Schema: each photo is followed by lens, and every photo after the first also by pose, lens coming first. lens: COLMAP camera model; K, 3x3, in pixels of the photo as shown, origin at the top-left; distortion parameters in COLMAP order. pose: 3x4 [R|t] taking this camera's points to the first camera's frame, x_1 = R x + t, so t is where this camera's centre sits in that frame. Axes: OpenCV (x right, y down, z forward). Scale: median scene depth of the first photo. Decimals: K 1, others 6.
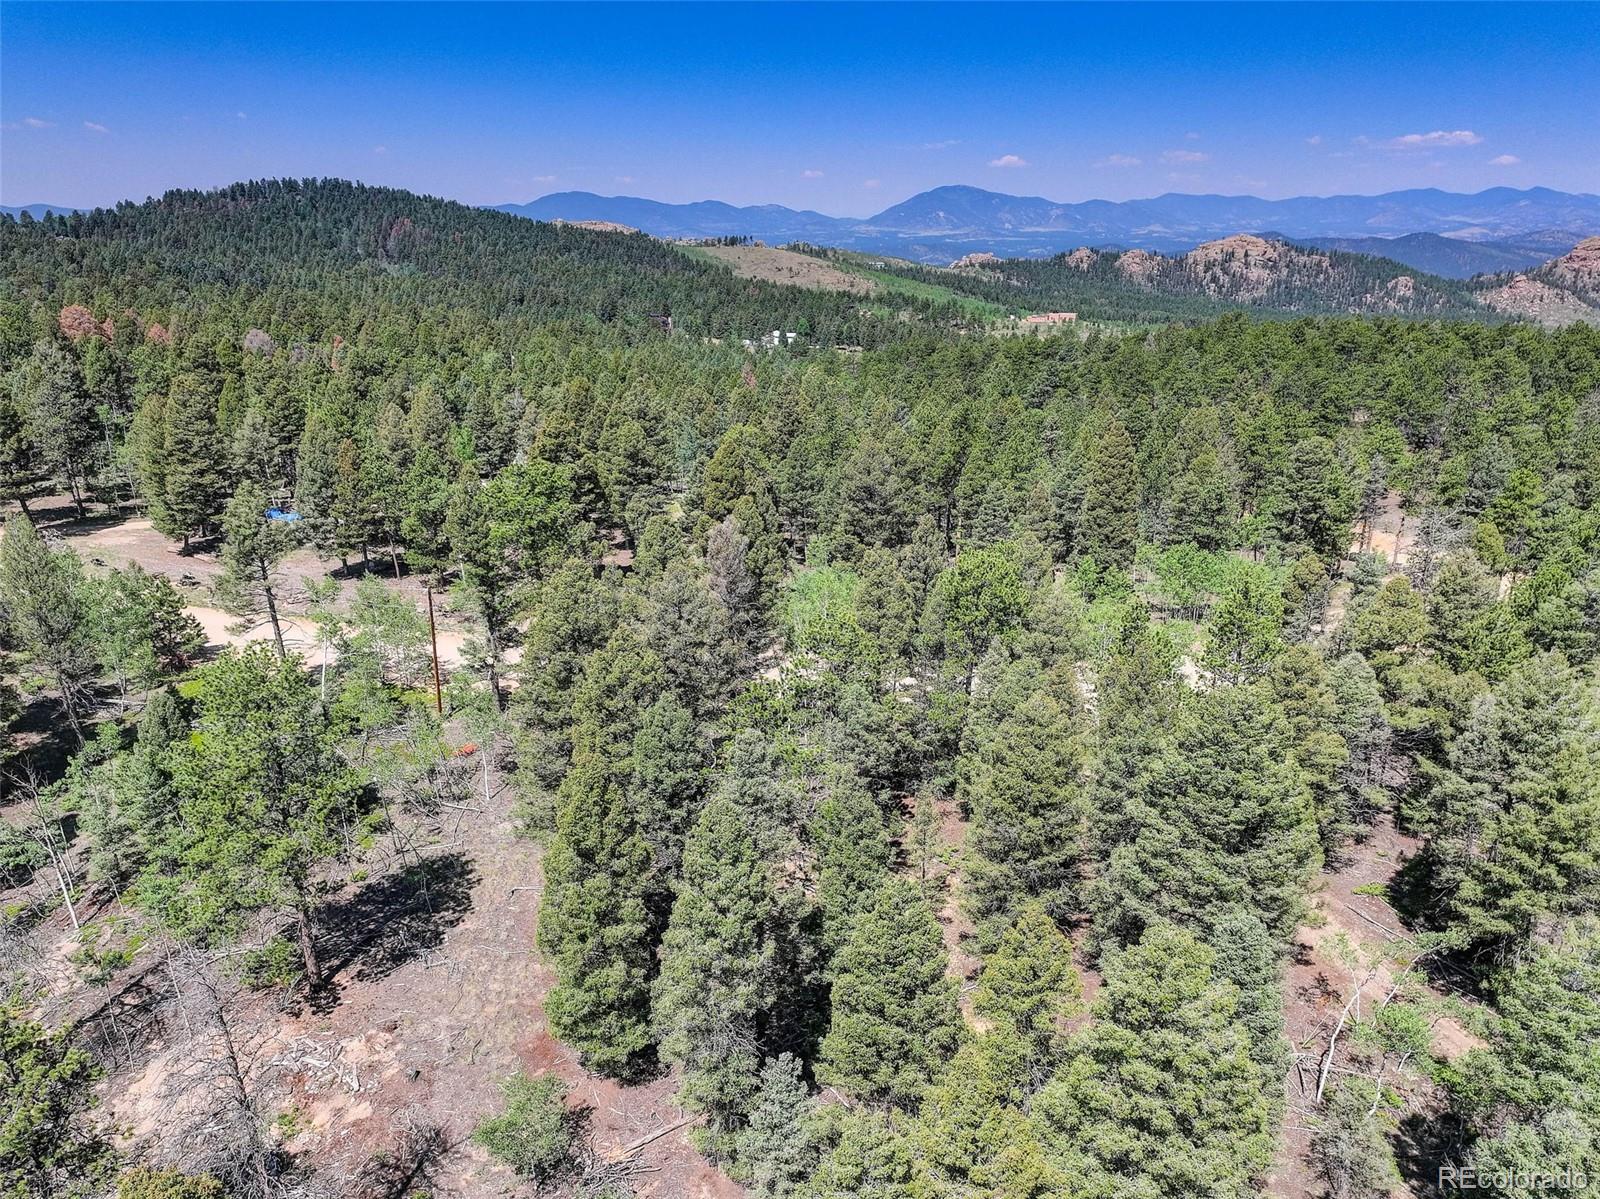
lens RADIAL K [[1118.3, 0, 806.3], [0, 1118.3, 598.6], [0, 0, 1]] dist [0.002231, 0.034232]
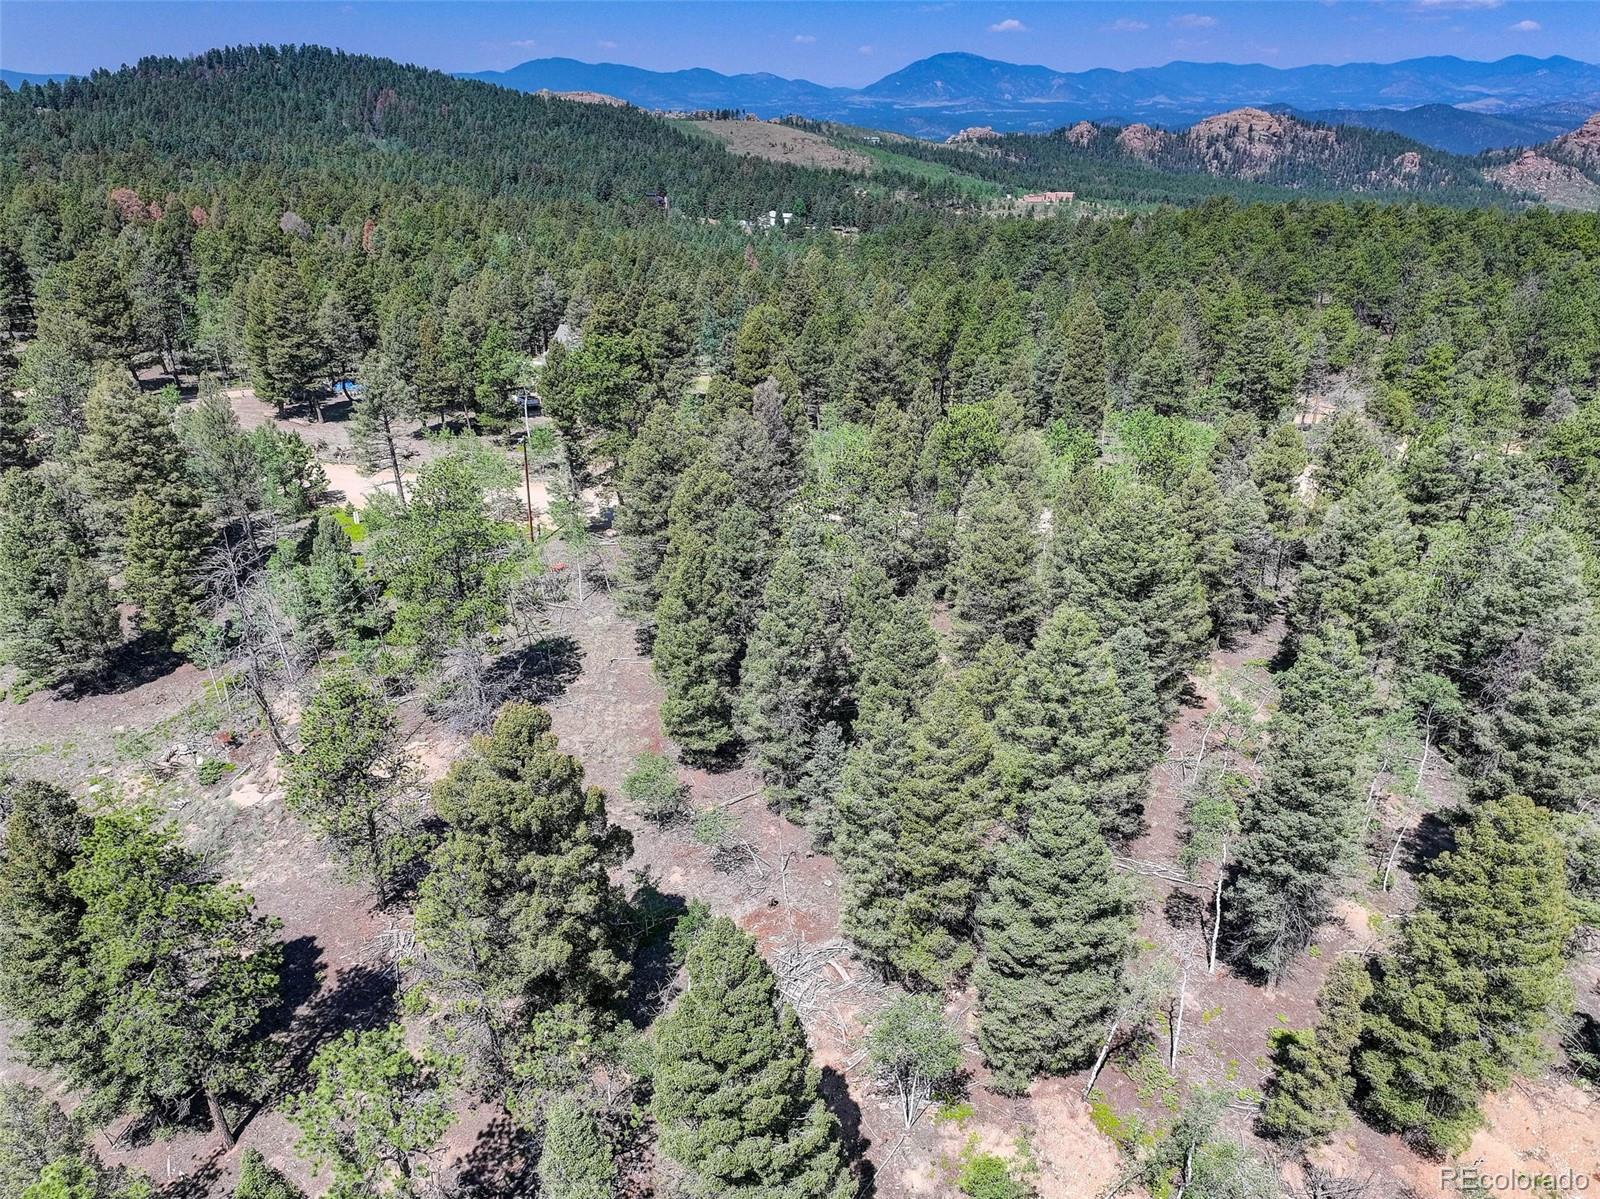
lens RADIAL K [[1118.3, 0, 806.3], [0, 1118.3, 598.6], [0, 0, 1]] dist [0.002231, 0.034232]
pose [[0.999973, -0.000219, 0.007291, -0.023024], [-0.000512, 0.994971, 0.100160, 0.030931], [-0.007276, -0.100161, 0.994945, -0.181217]]
